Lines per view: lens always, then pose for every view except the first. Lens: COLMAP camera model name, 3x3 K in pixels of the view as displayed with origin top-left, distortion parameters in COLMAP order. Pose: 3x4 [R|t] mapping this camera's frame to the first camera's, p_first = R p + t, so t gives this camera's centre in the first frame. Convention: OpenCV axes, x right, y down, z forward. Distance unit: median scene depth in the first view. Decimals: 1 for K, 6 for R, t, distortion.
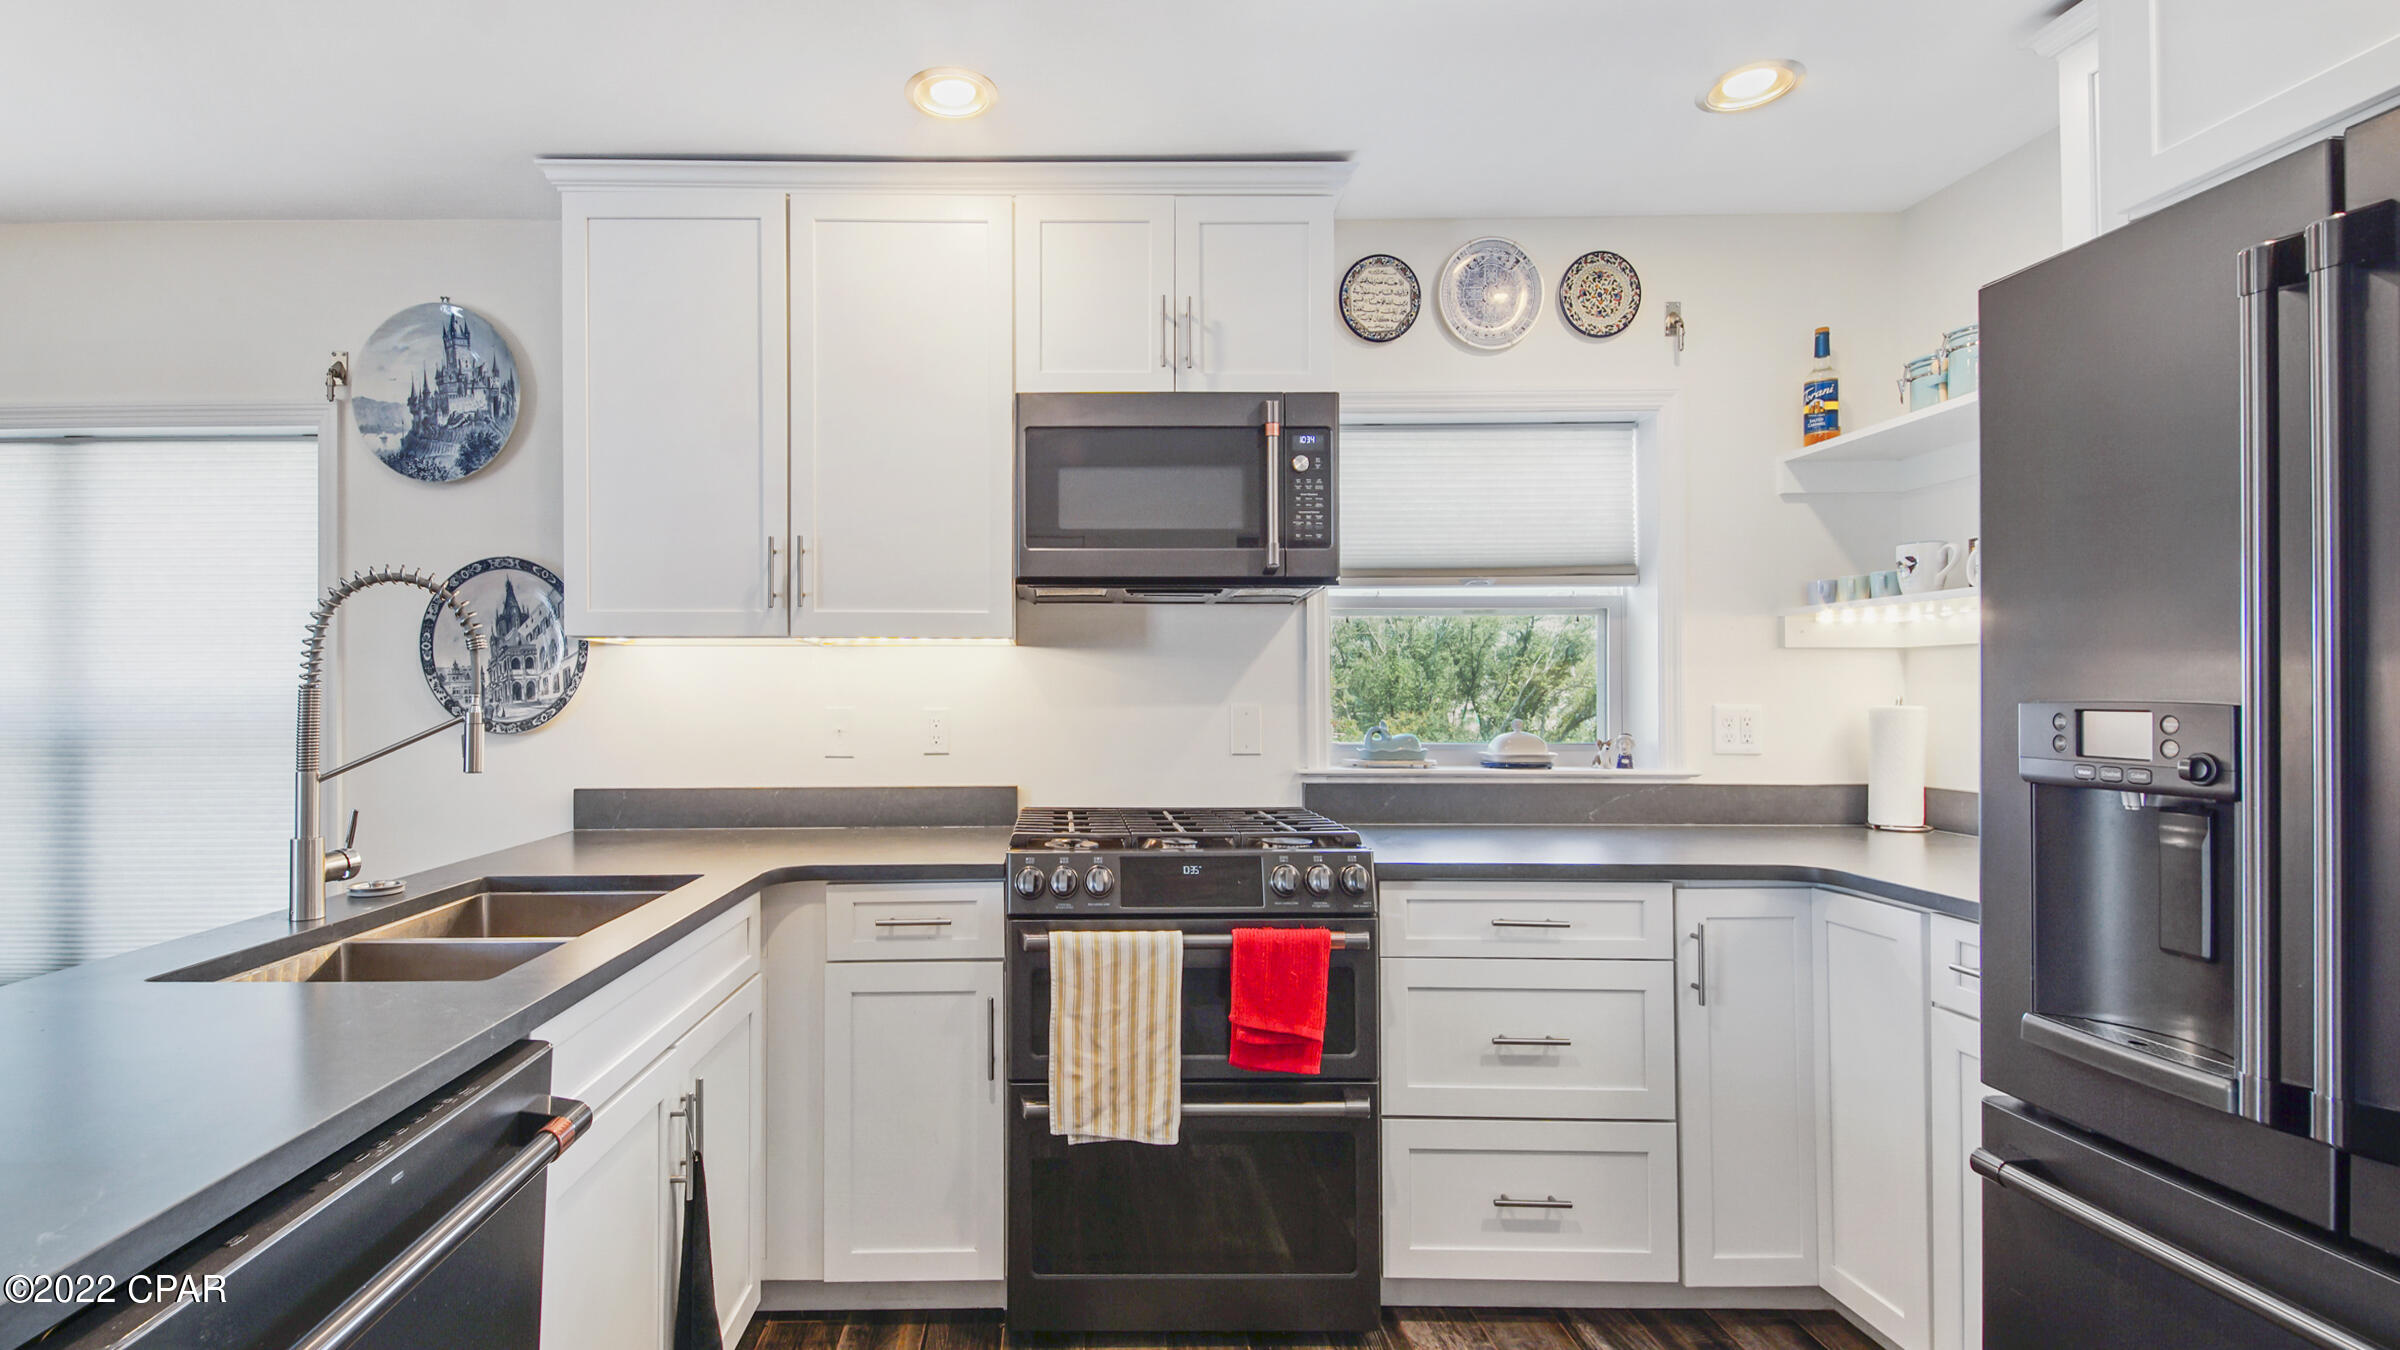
lens RADIAL K [[1149.8, 0, 1186.5], [0, 1149.8, 677.3], [0, 0, 1]] dist [0.015910, -0.001192]
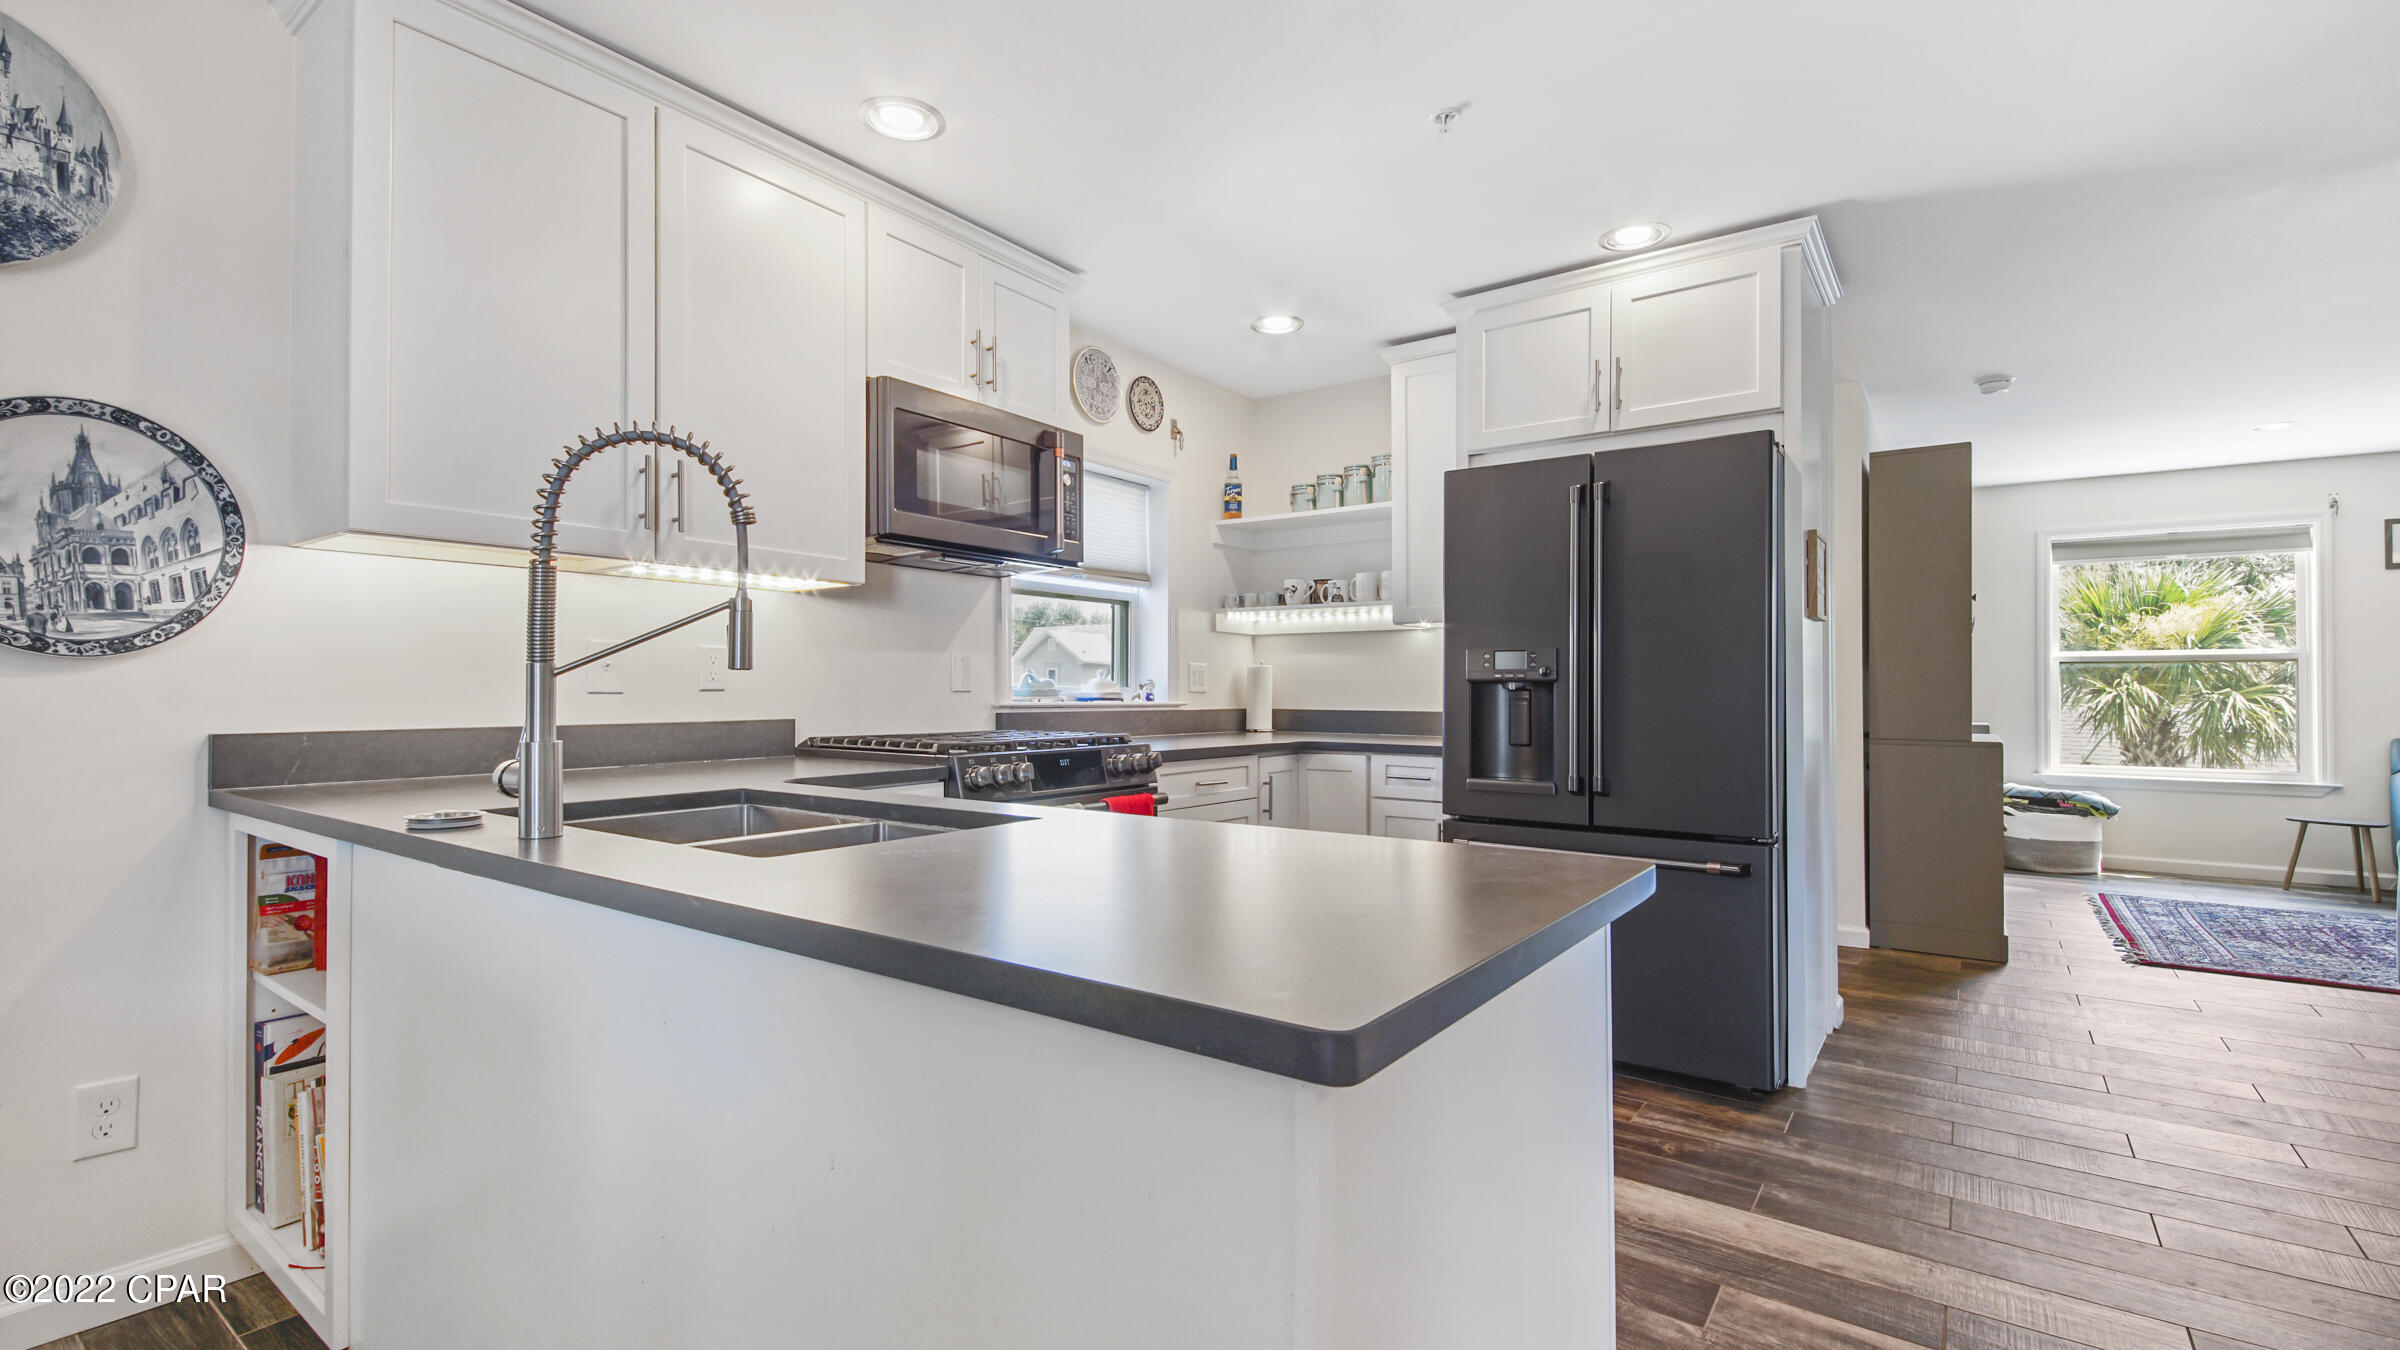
lens RADIAL K [[1047.9, 0, 1159.8], [0, 1047.9, 692.0], [0, 0, 1]] dist [0.002406, -0.011550]
pose [[0.585108, 0.011013, 0.810880, -0.709073], [-0.013086, 0.999906, -0.004137, 0.063836], [-0.810850, -0.008191, 0.585197, 0.119843]]
